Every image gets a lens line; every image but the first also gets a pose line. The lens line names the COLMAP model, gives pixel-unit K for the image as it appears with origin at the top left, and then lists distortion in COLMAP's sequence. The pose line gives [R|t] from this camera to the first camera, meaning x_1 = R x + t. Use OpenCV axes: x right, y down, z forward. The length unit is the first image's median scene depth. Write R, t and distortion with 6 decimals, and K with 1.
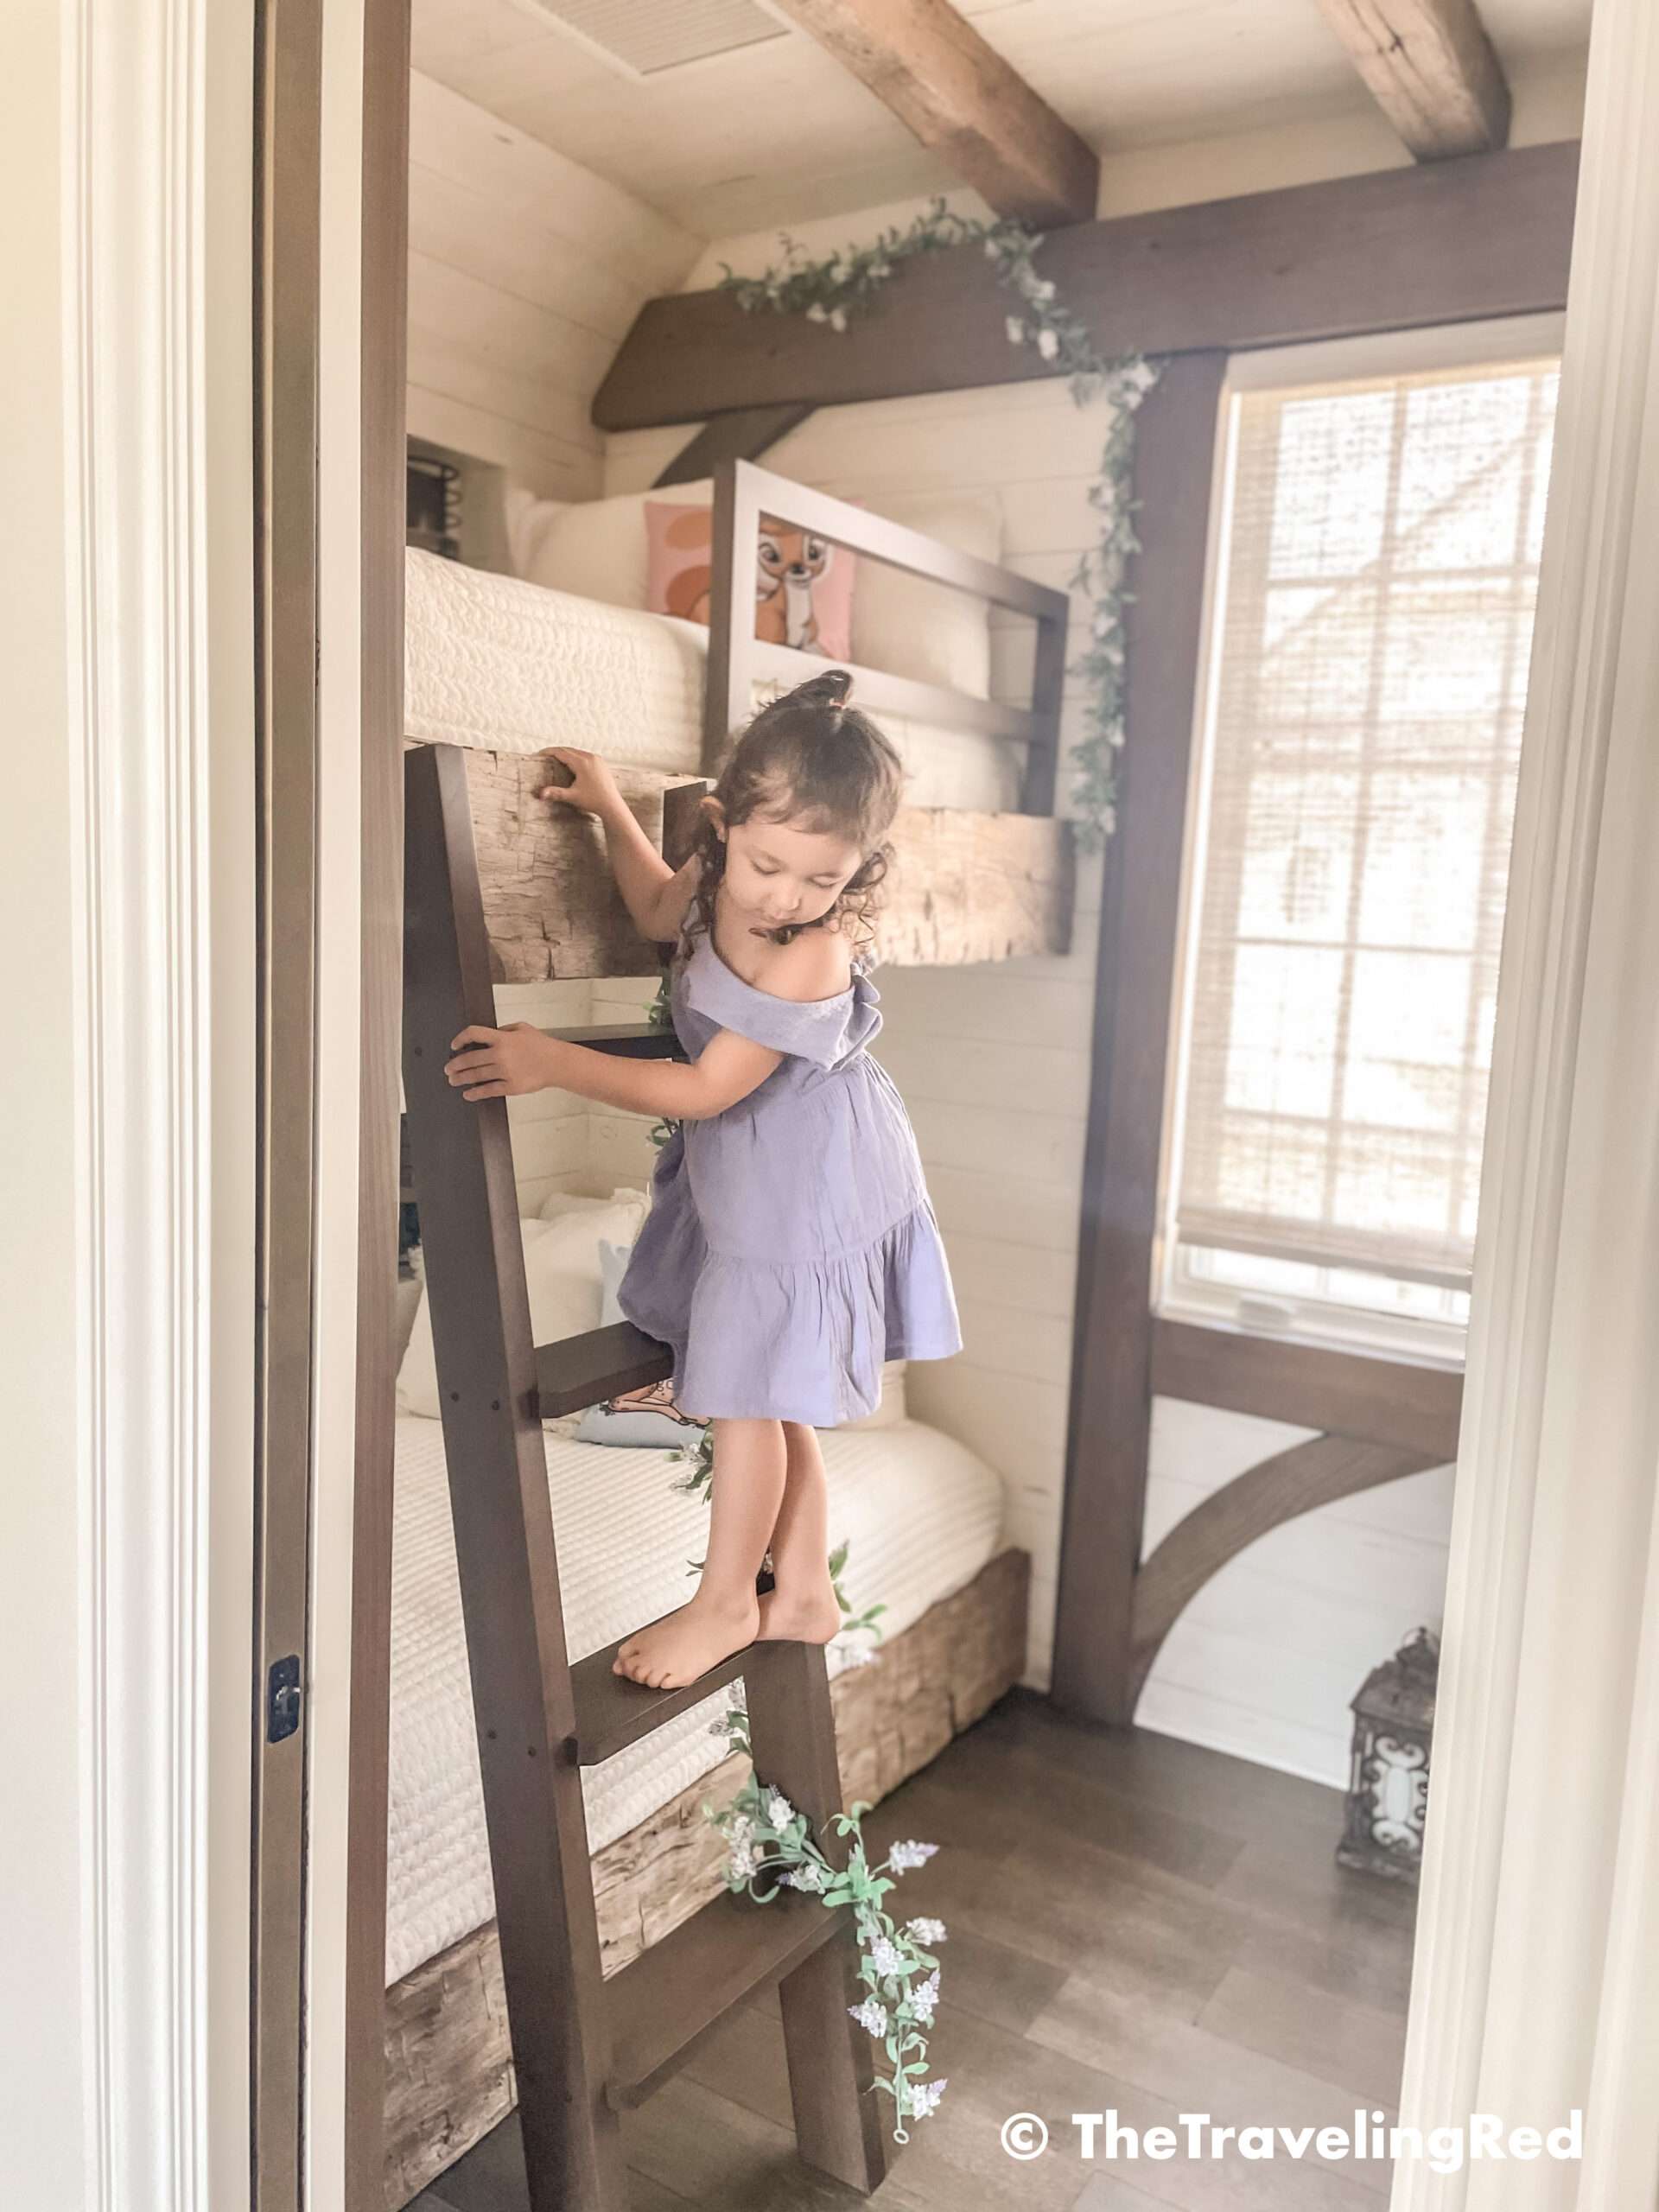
lens RADIAL K [[1673.2, 0, 826.3], [0, 1673.2, 1082.5], [0, 0, 1]] dist [0.081985, -0.116522]
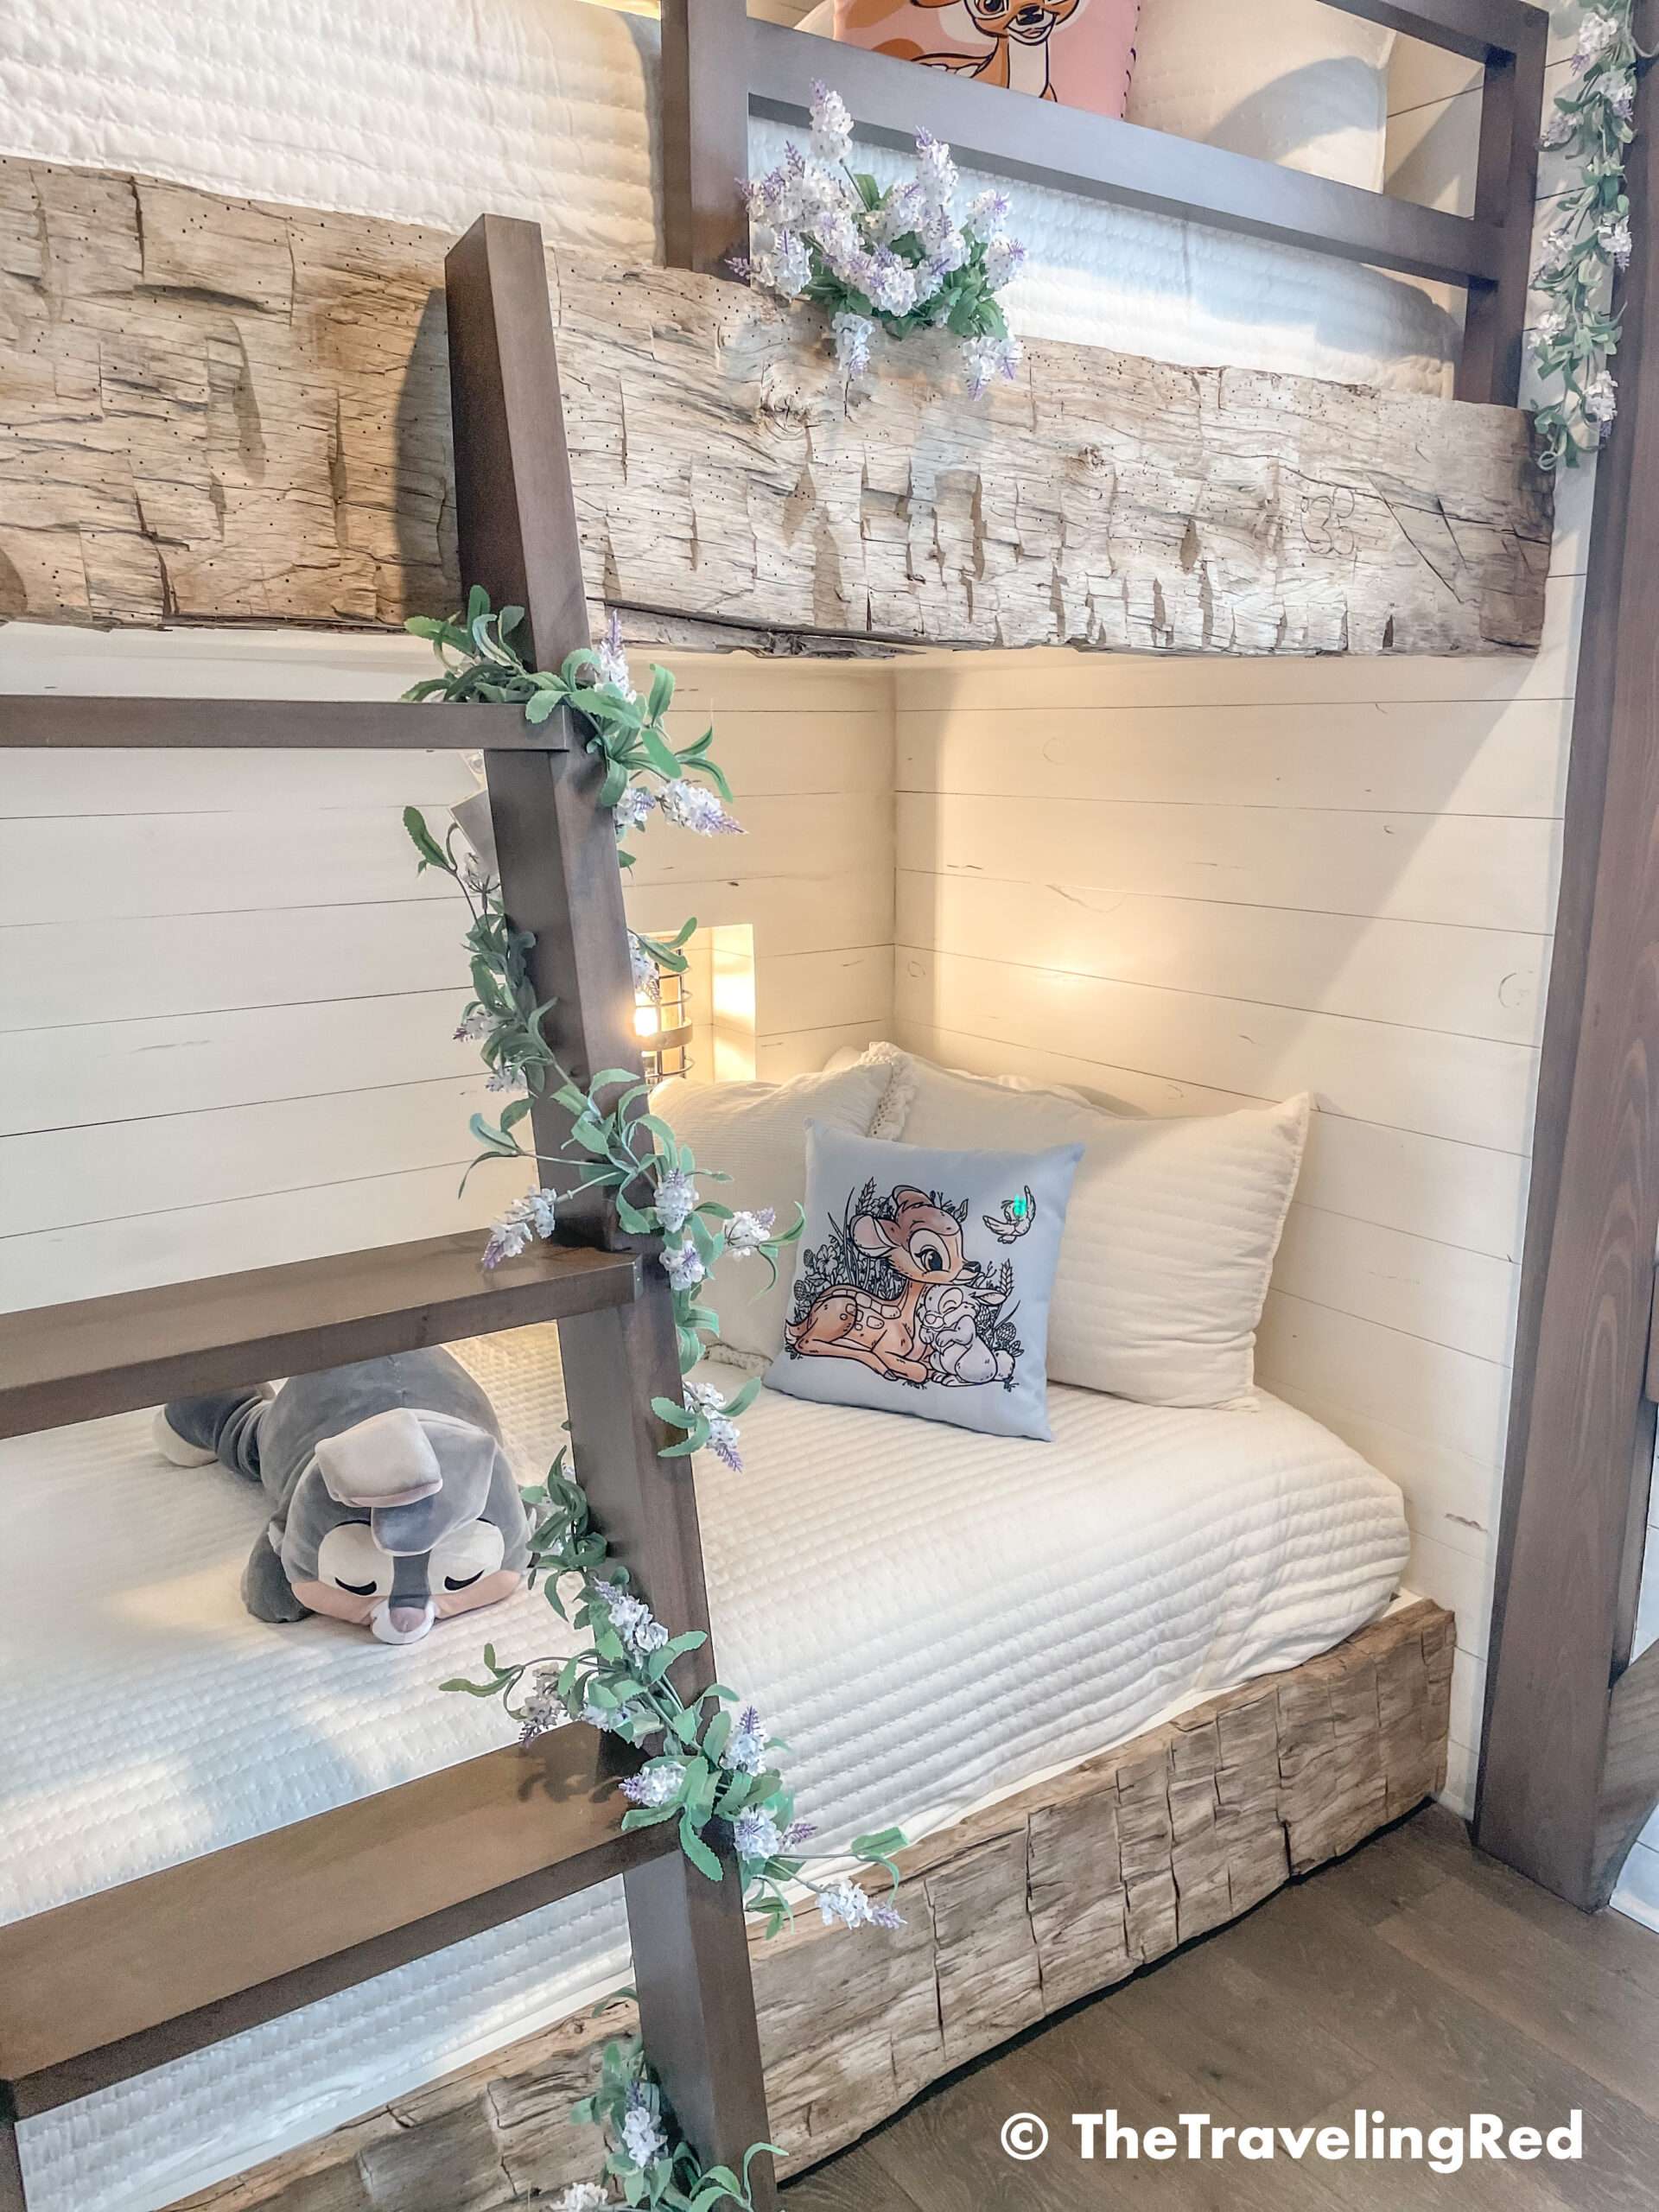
lens RADIAL K [[1673.2, 0, 834.4], [0, 1673.2, 1108.6], [0, 0, 1]] dist [0.081985, -0.116522]
pose [[0.926018, 0.032202, -0.376102, 0.160498], [0.002569, 0.995794, 0.091585, 0.030719], [0.377470, -0.085775, 0.922041, 0.380294]]
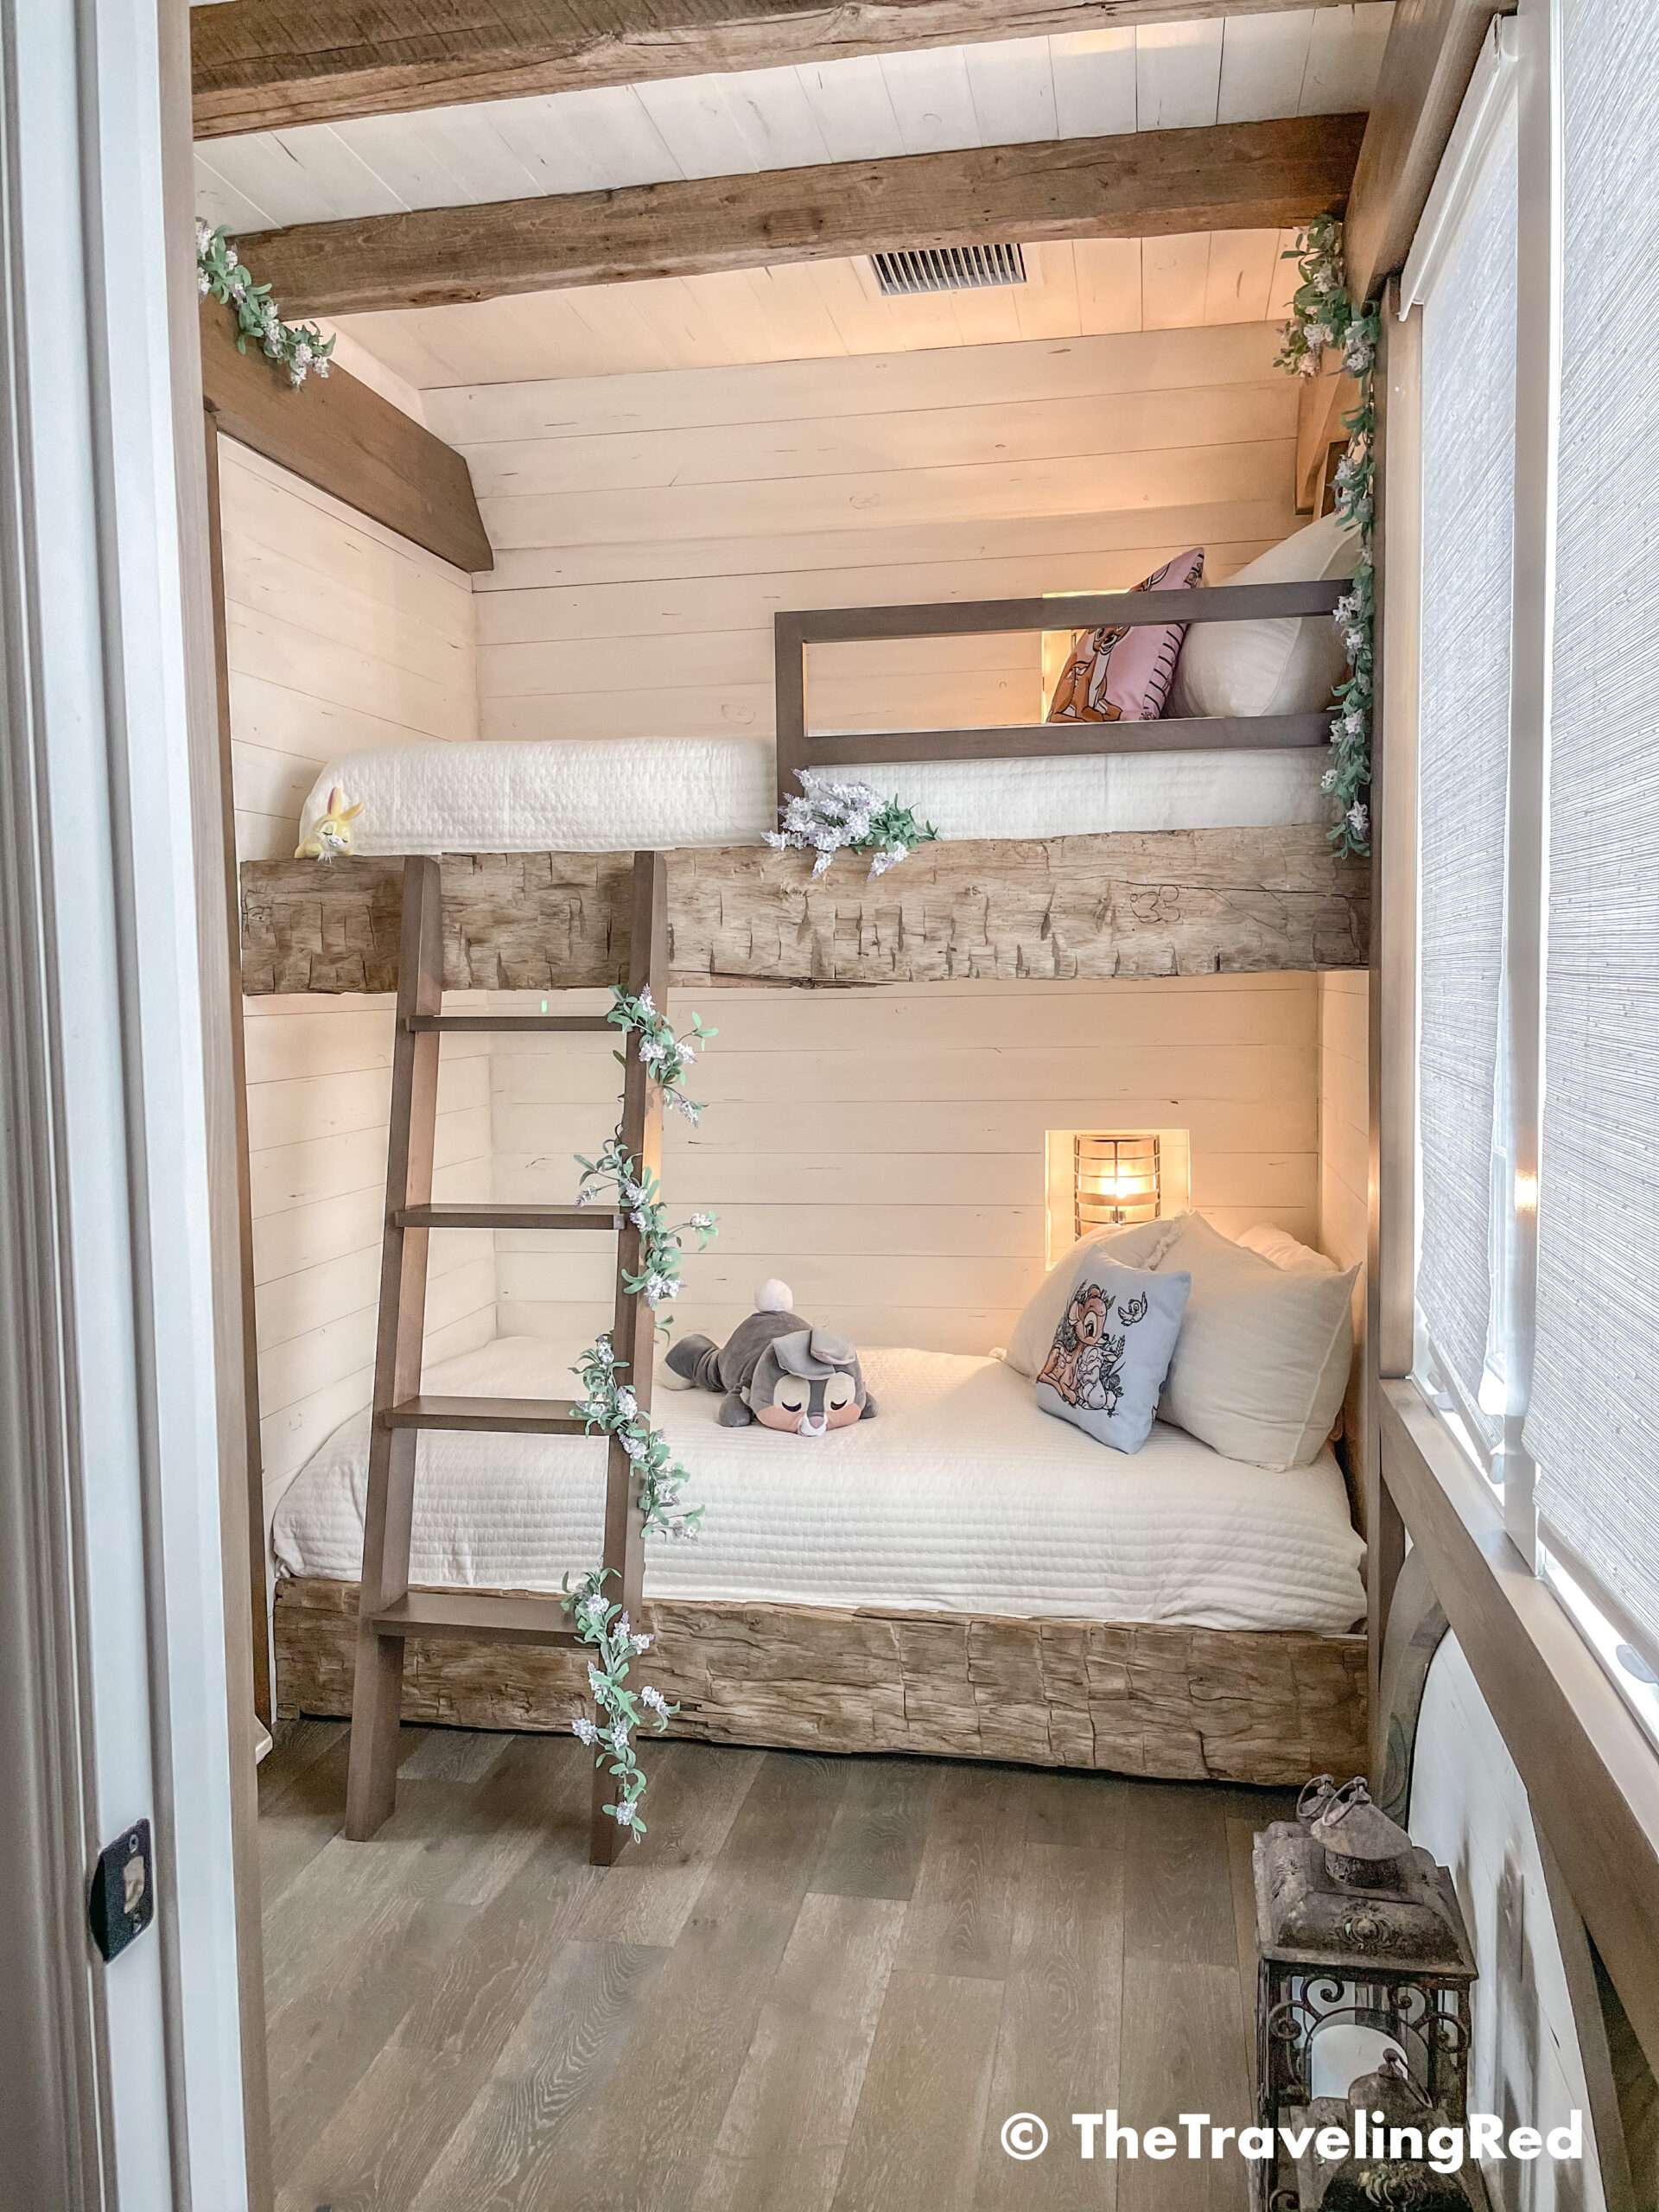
lens RADIAL K [[1673.2, 0, 837.9], [0, 1673.2, 1089.8], [0, 0, 1]] dist [0.081985, -0.116522]
pose [[0.367285, 0.007962, -0.930075, 0.965412], [-0.079167, 0.996602, -0.022731, 0.035079], [0.926733, 0.081980, 0.366667, 0.448446]]
